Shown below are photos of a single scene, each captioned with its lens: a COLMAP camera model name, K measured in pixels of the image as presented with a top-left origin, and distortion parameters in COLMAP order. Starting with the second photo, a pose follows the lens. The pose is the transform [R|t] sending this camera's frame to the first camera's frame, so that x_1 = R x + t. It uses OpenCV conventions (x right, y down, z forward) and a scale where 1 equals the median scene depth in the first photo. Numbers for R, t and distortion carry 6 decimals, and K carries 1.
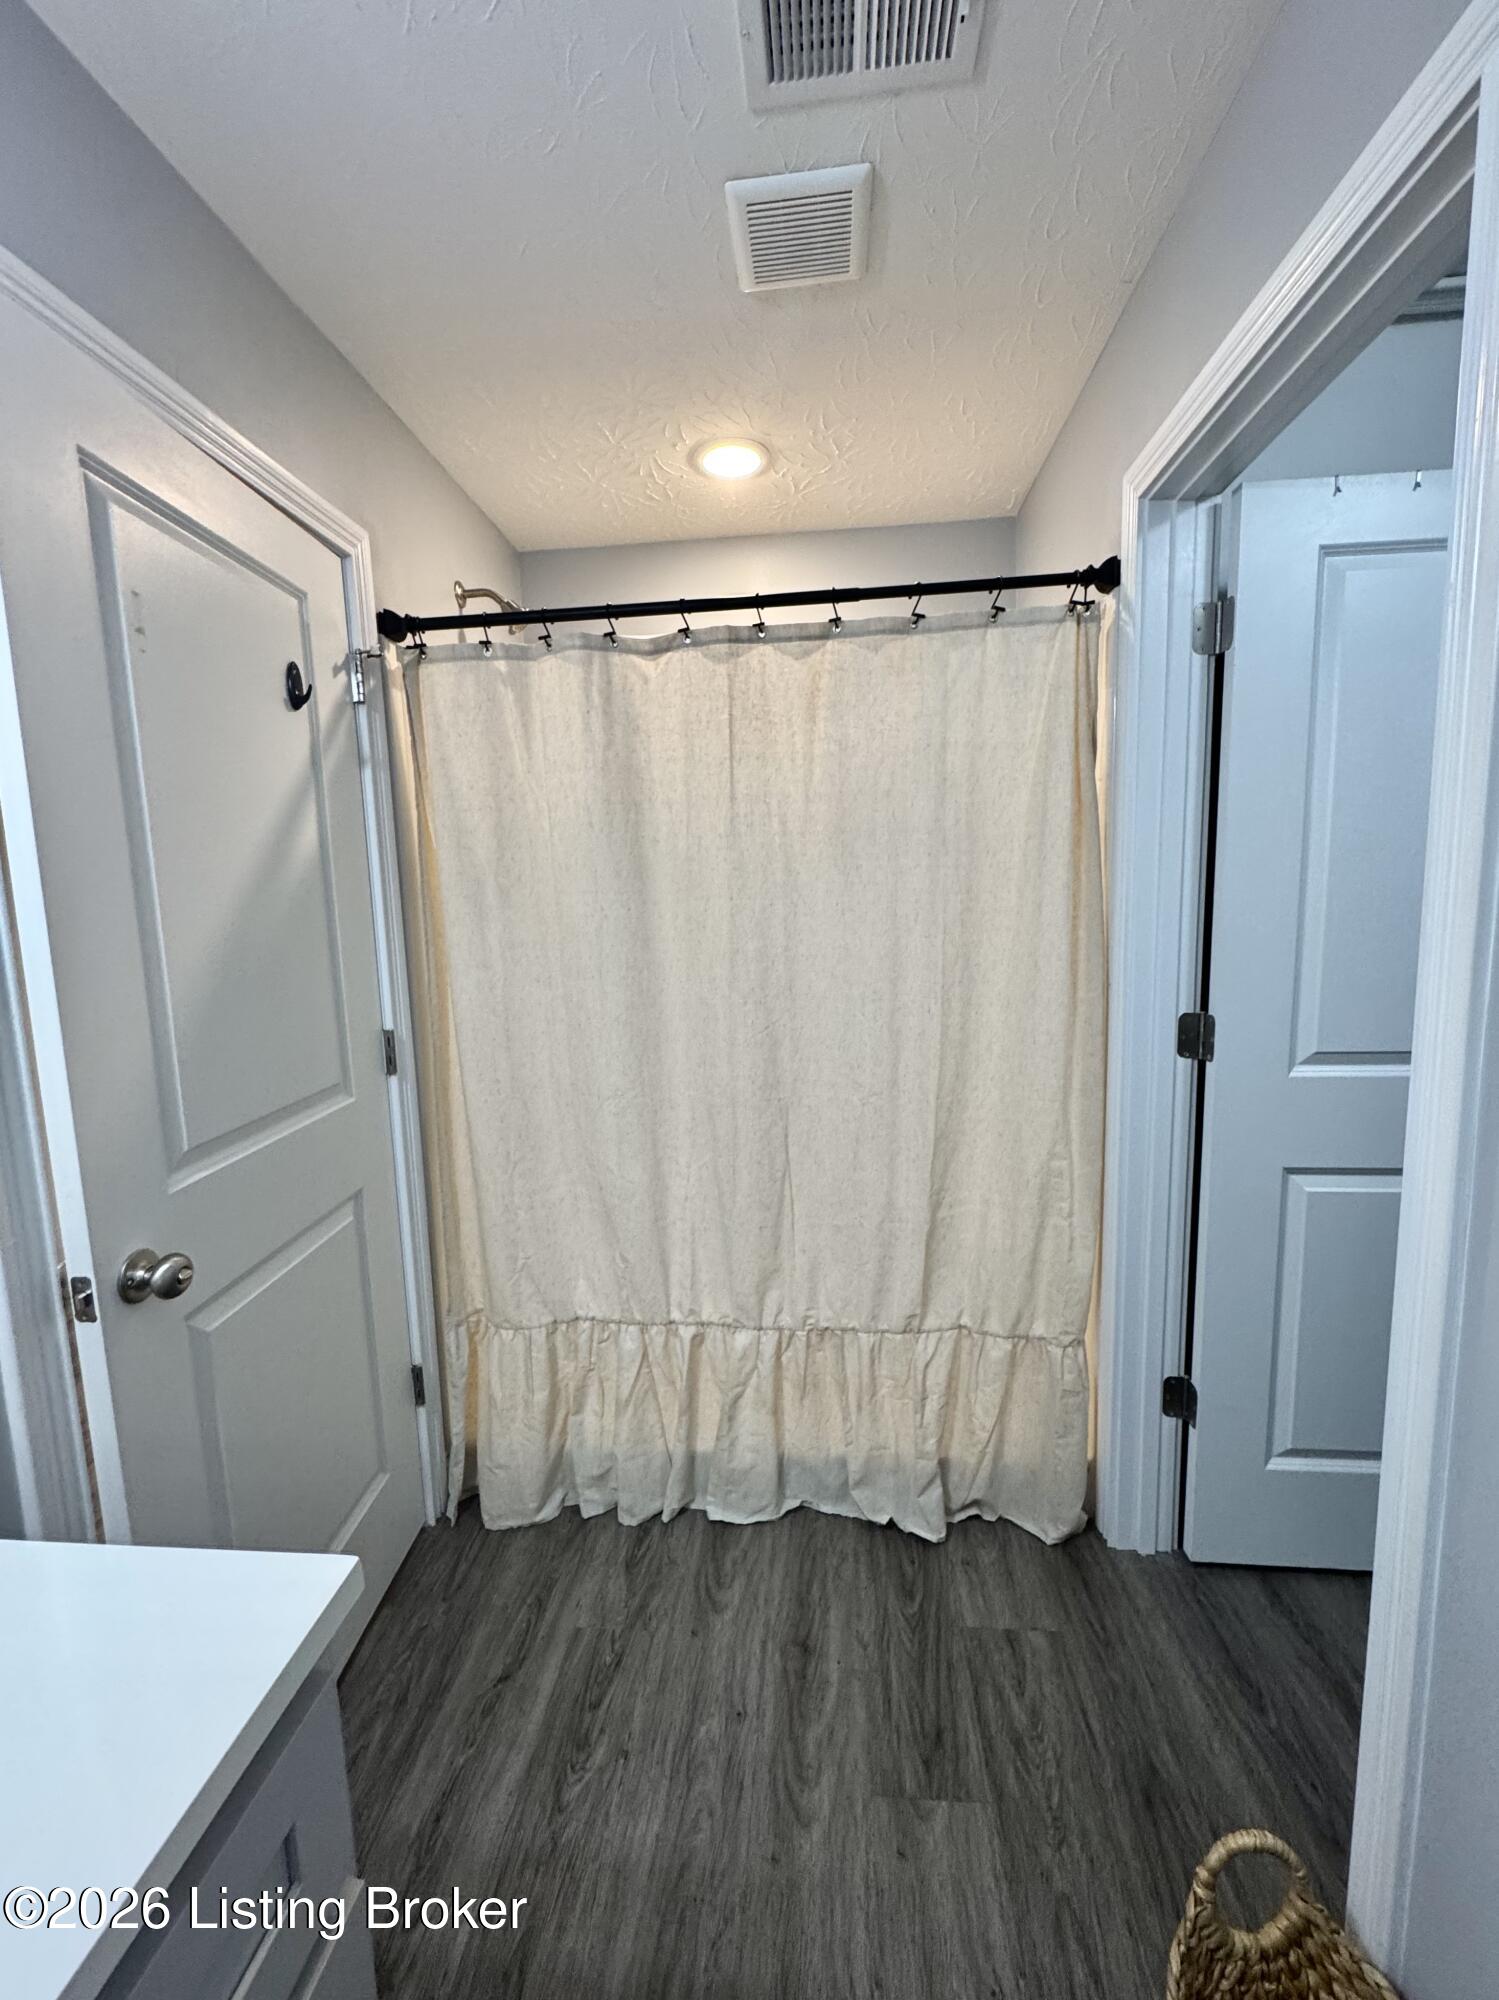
lens RADIAL K [[799.4, 0, 735.0], [0, 799.4, 998.3], [0, 0, 1]] dist [-0.003695, -0.000346]
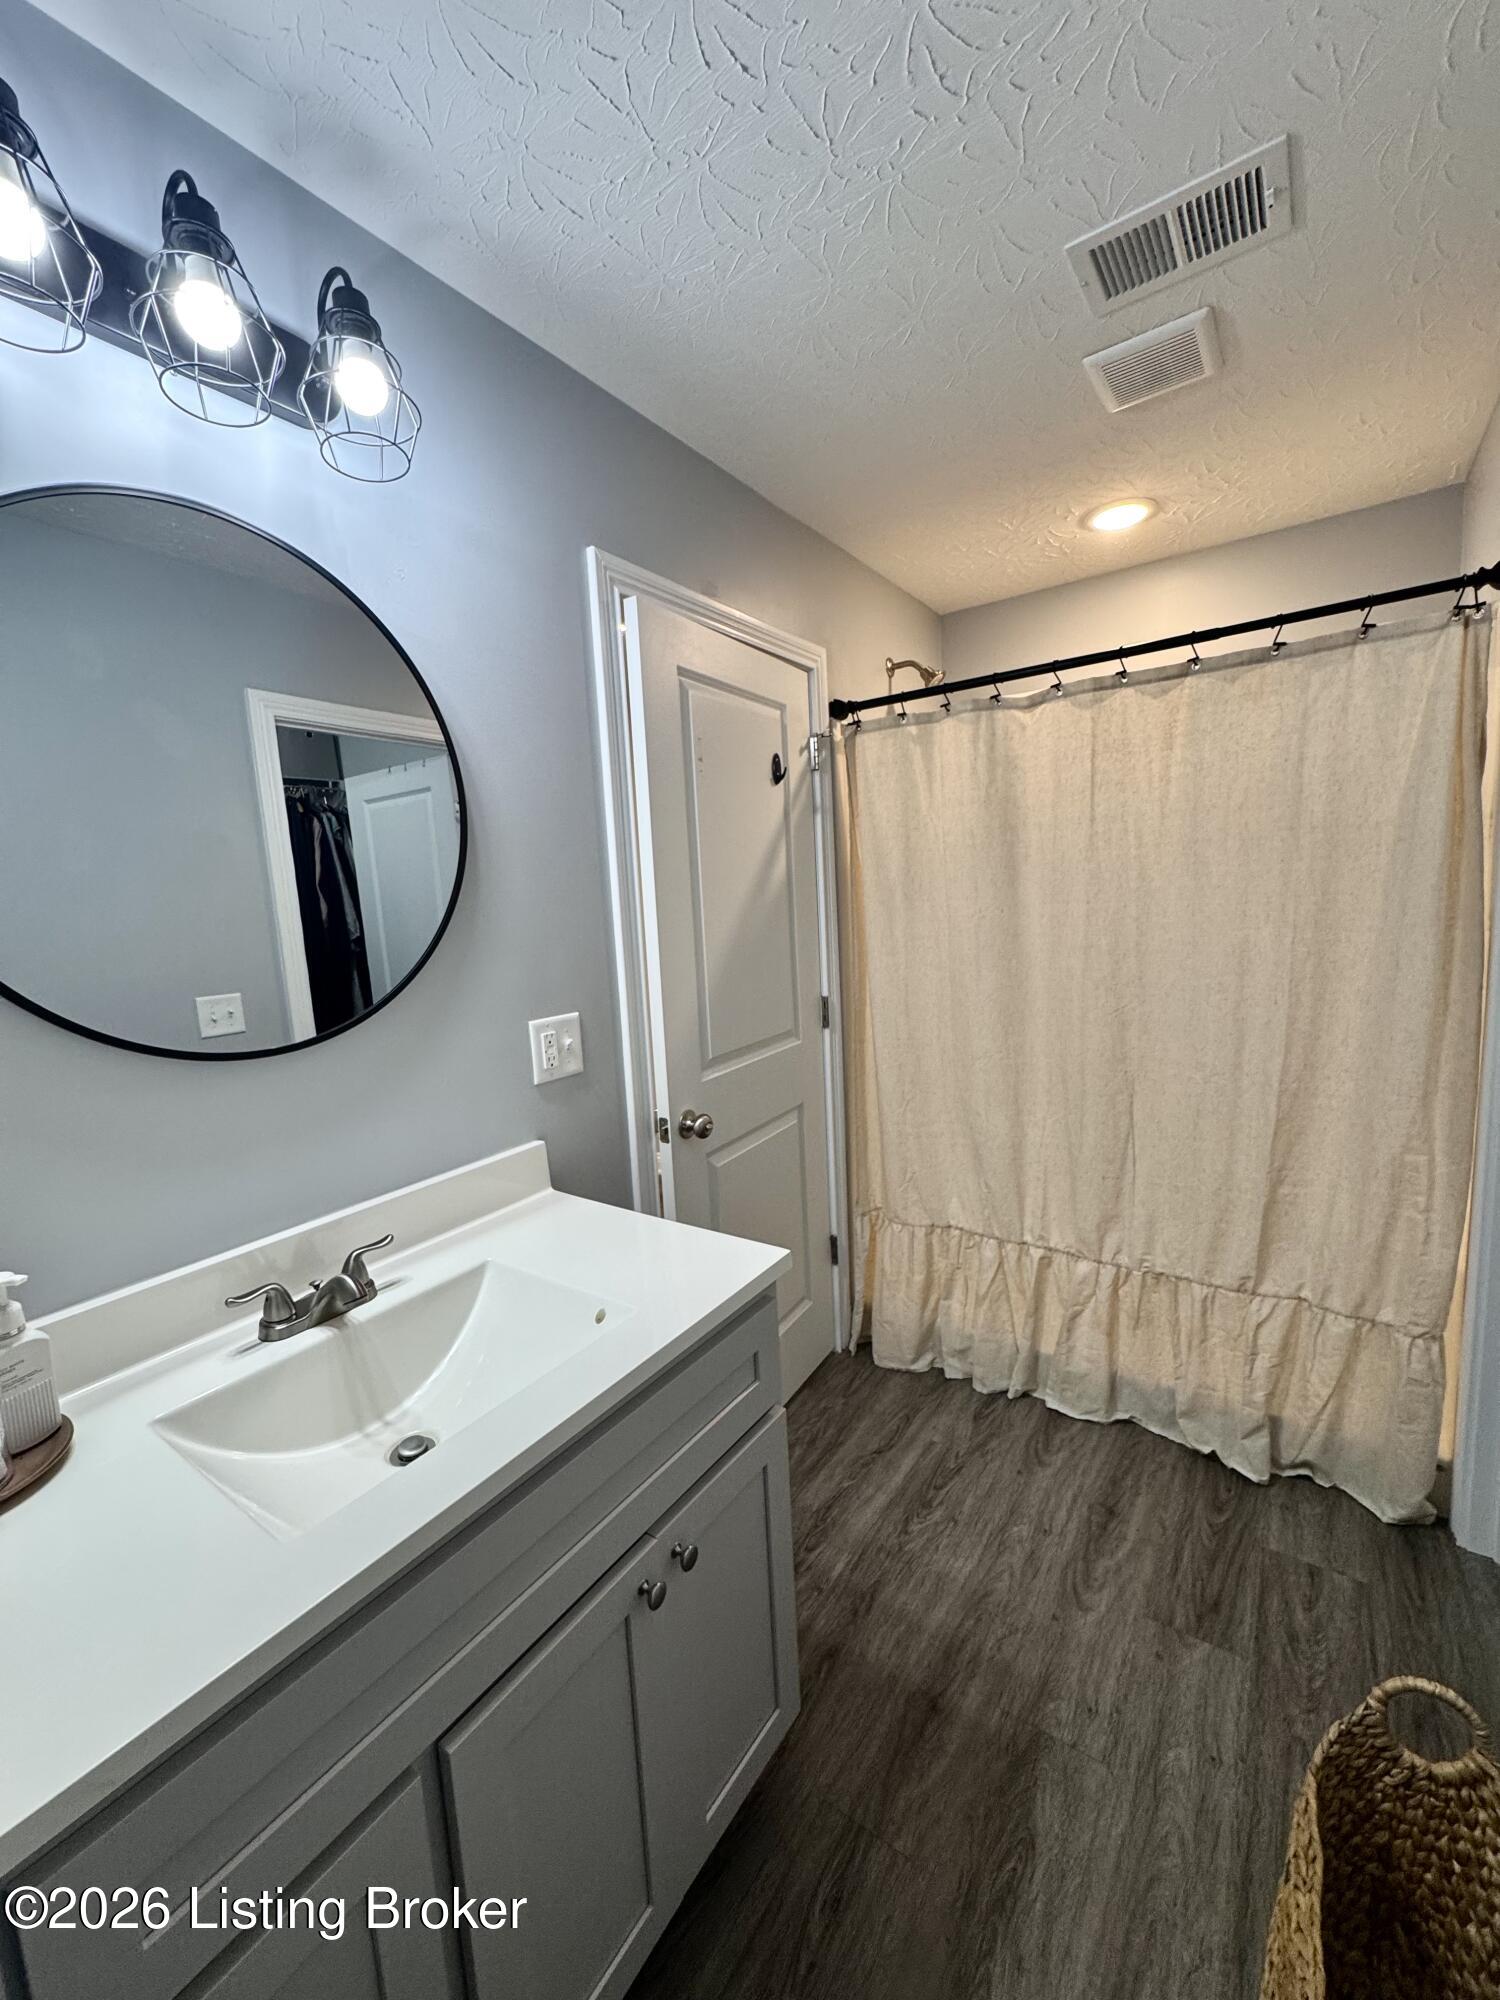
lens RADIAL K [[799.4, 0, 753.8], [0, 799.4, 1003.8], [0, 0, 1]] dist [-0.003695, -0.000346]
pose [[0.870232, 0.053216, -0.489760, 0.156732], [-0.038065, 0.998440, 0.040852, -0.000787], [0.491170, -0.016908, 0.870900, -0.308545]]
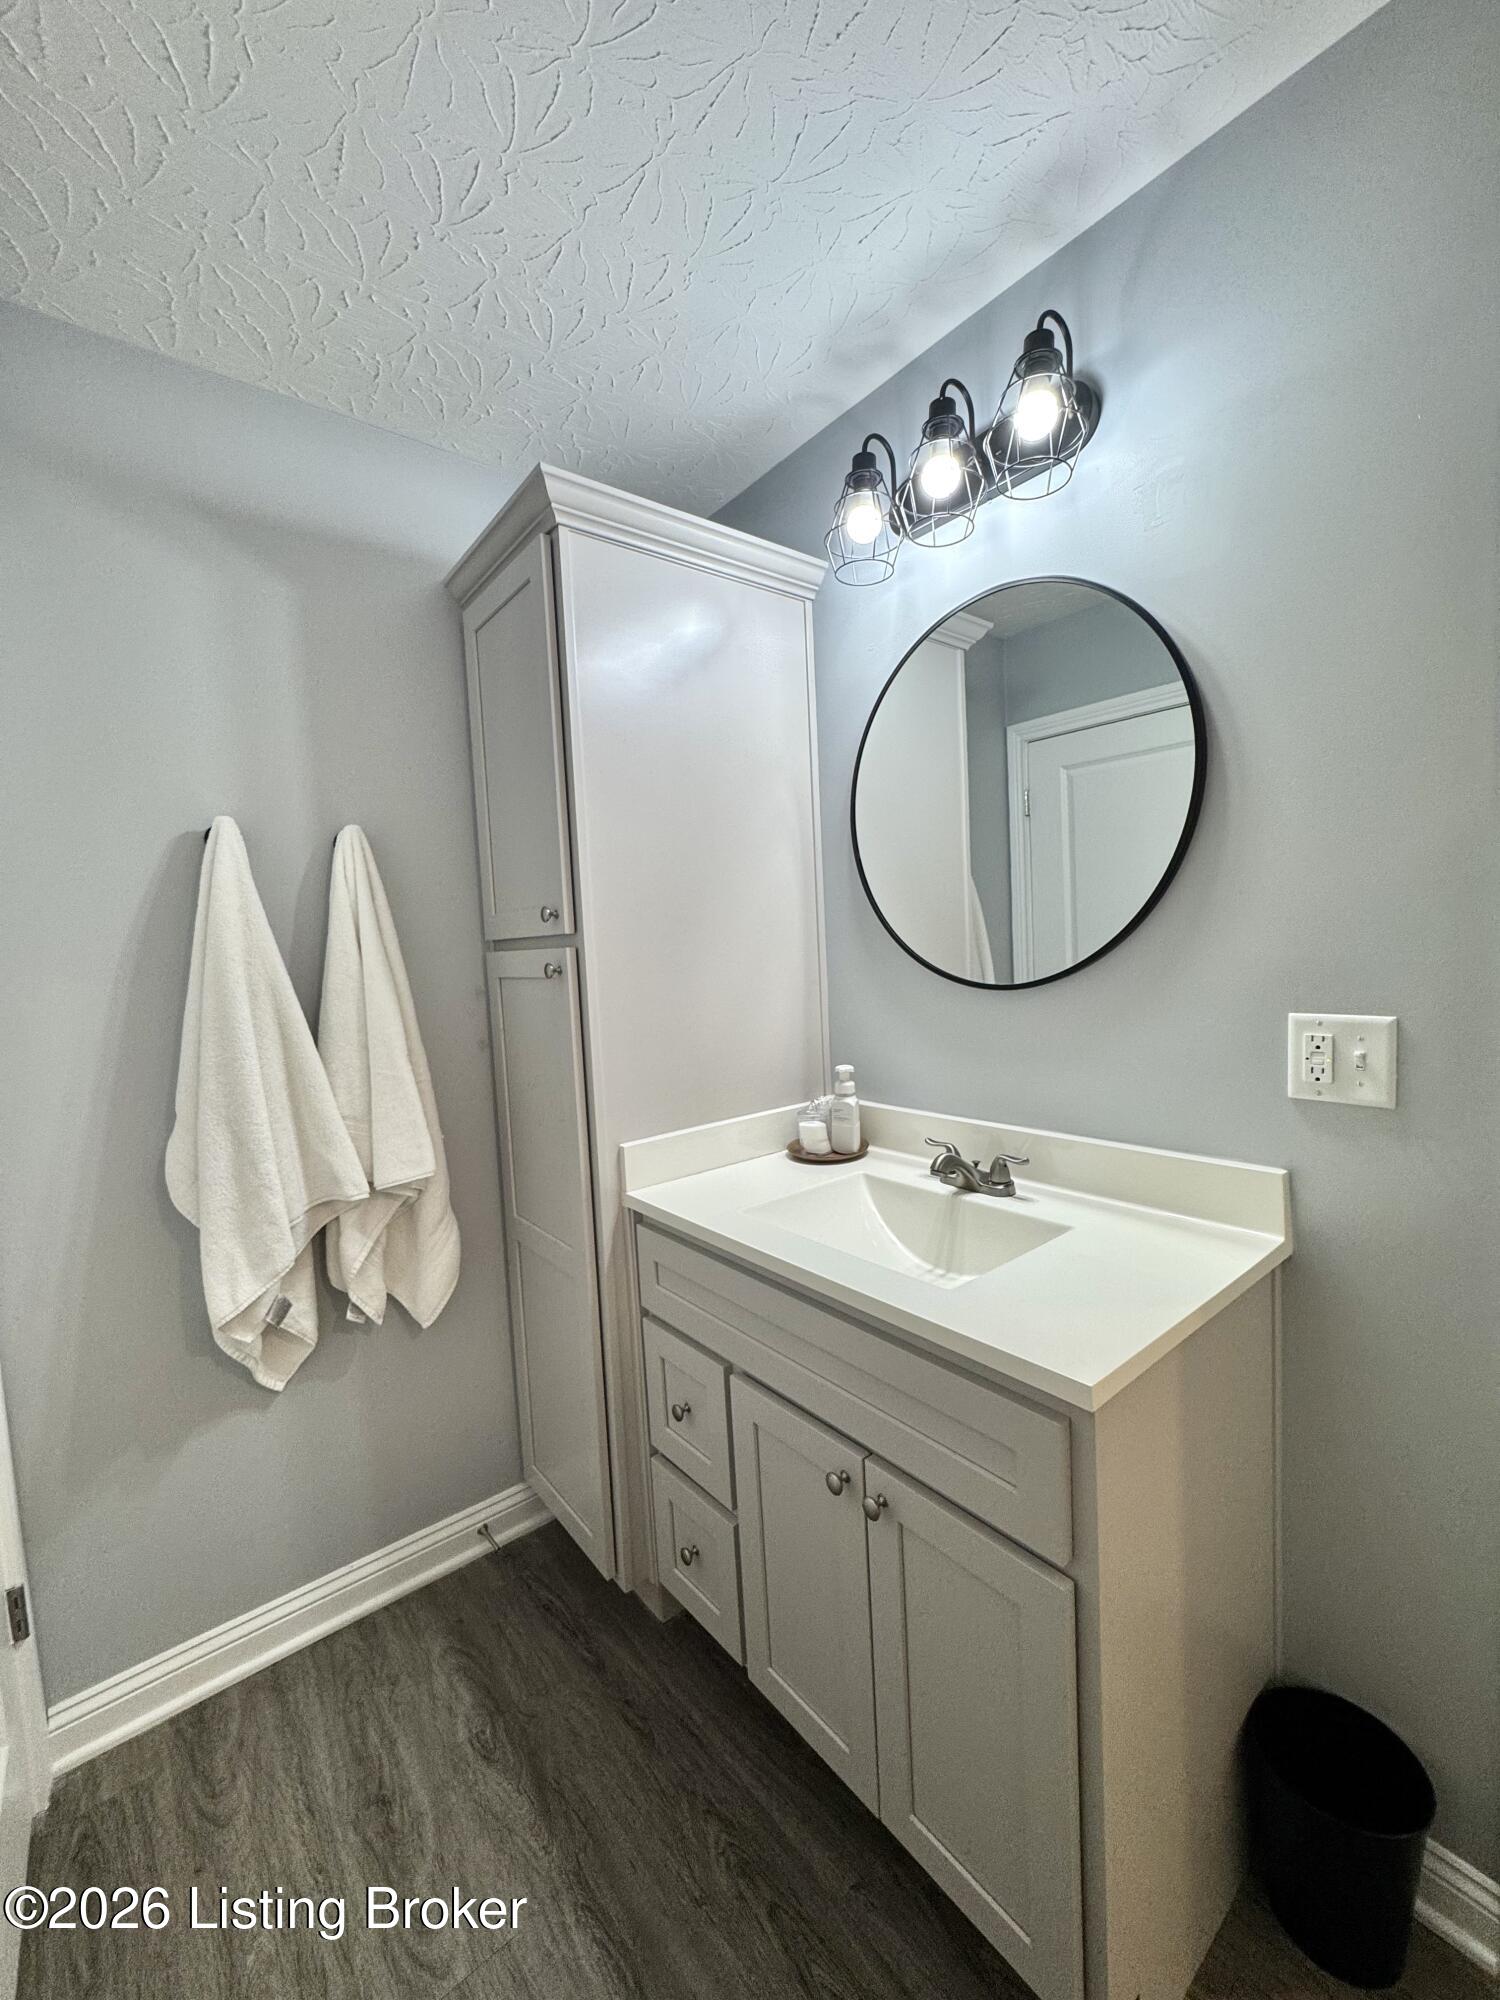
lens RADIAL K [[799.4, 0, 754.1], [0, 799.4, 1000.4], [0, 0, 1]] dist [-0.003695, -0.000346]
pose [[-0.714068, 0.120043, -0.689708, 0.429935], [-0.014204, 0.982502, 0.185709, -0.130473], [0.699932, 0.142406, -0.699868, 1.343360]]
